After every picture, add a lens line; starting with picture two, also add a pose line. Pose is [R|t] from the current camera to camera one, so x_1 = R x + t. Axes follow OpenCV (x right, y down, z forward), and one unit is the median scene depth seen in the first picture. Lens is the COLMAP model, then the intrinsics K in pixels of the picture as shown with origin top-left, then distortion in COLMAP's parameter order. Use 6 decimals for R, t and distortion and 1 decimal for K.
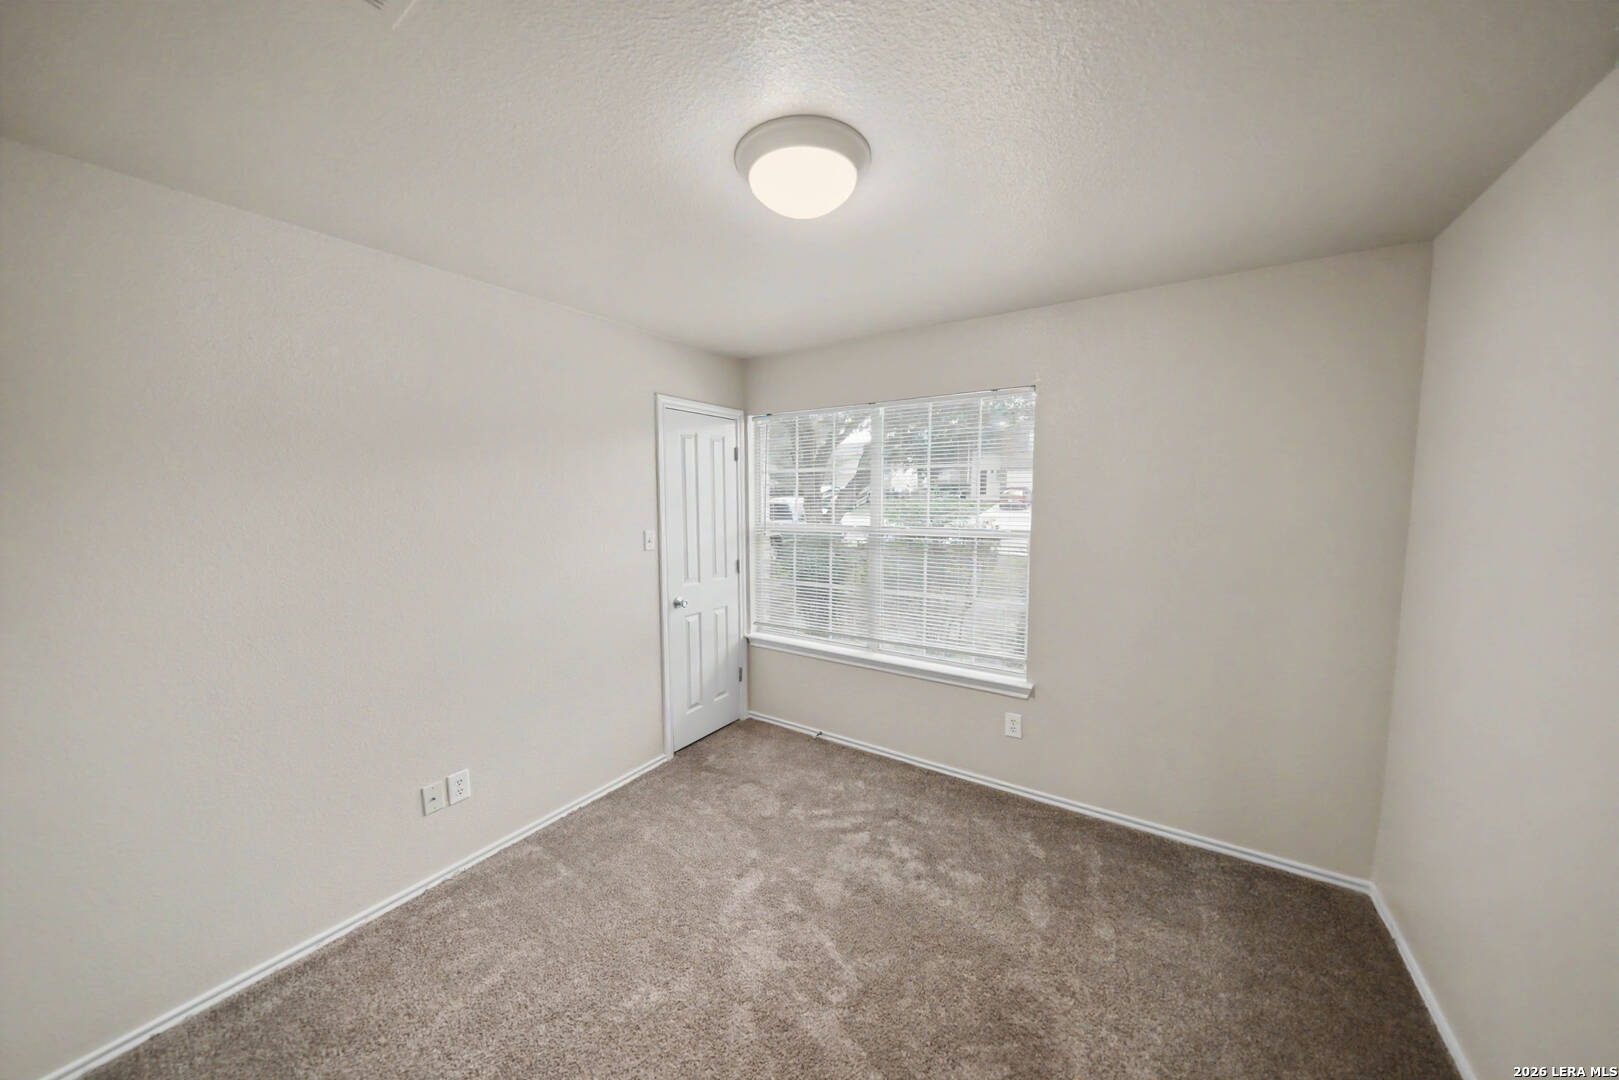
lens RADIAL K [[544.5, 0, 799.9], [0, 544.5, 542.7], [0, 0, 1]] dist [-0.001187, -0.000273]
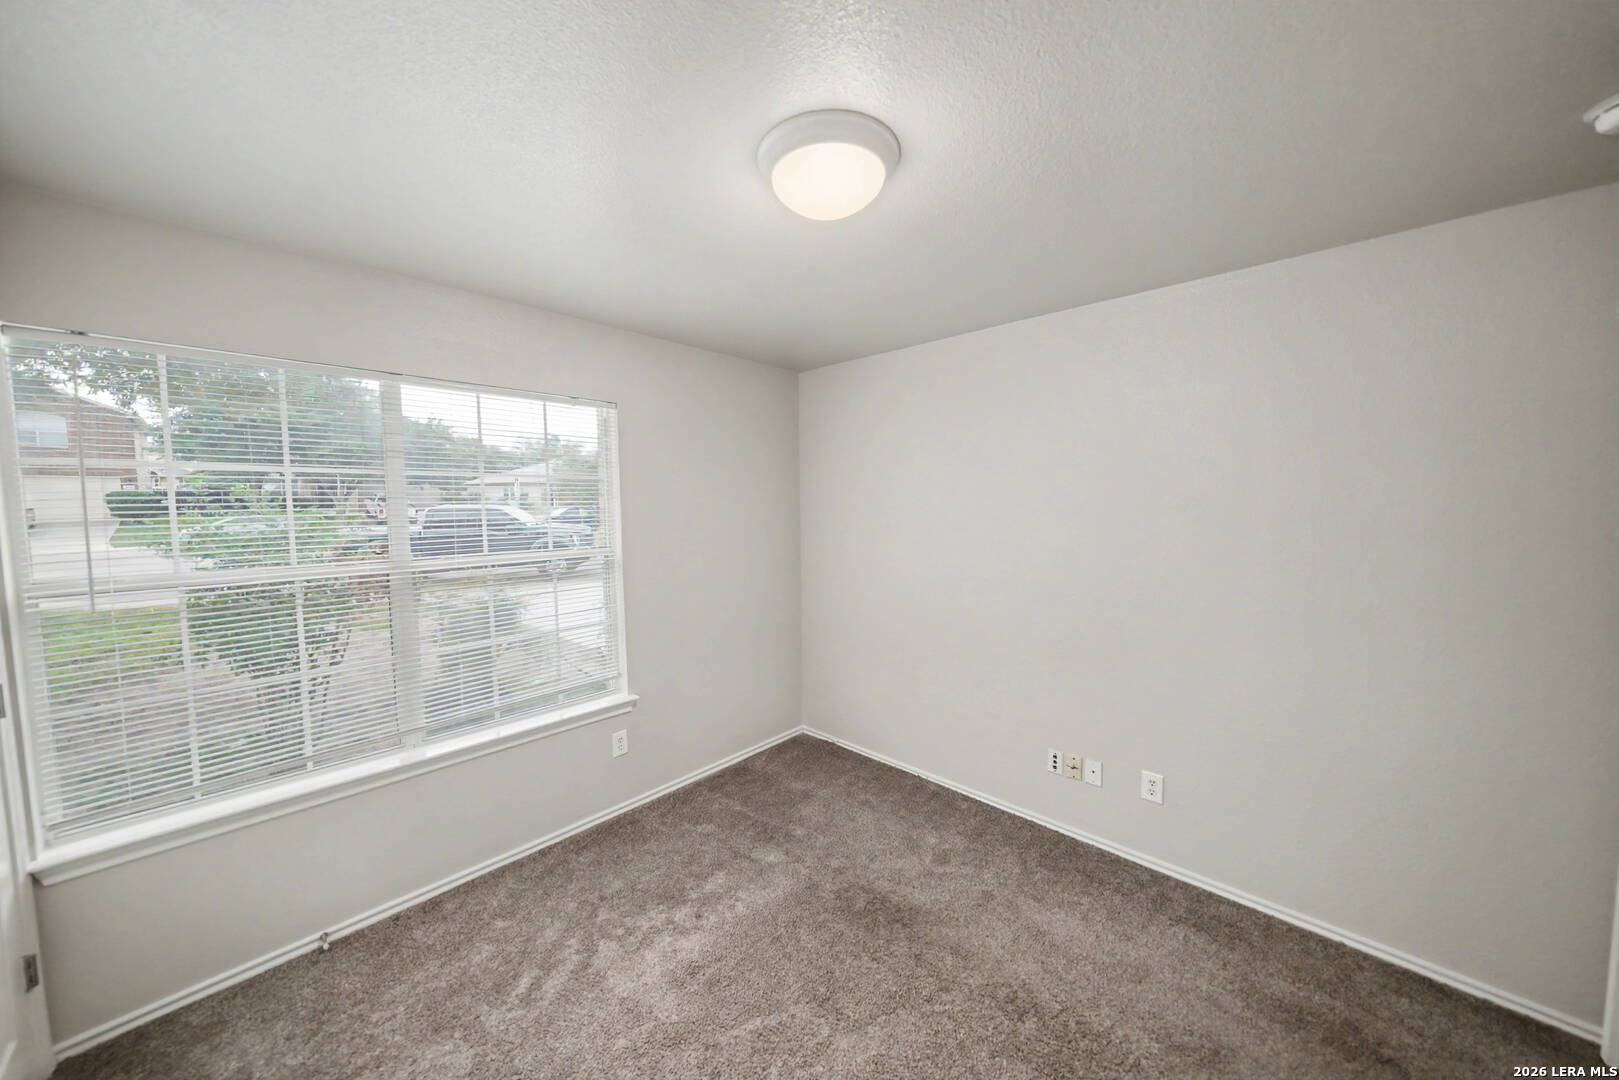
lens RADIAL K [[544.5, 0, 799.9], [0, 544.5, 542.7], [0, 0, 1]] dist [-0.001187, -0.000273]
pose [[0.181256, -0.069010, 0.981012, -0.530186], [0.094073, 0.994177, 0.052555, -0.051320], [-0.978926, 0.082761, 0.186693, 0.504872]]
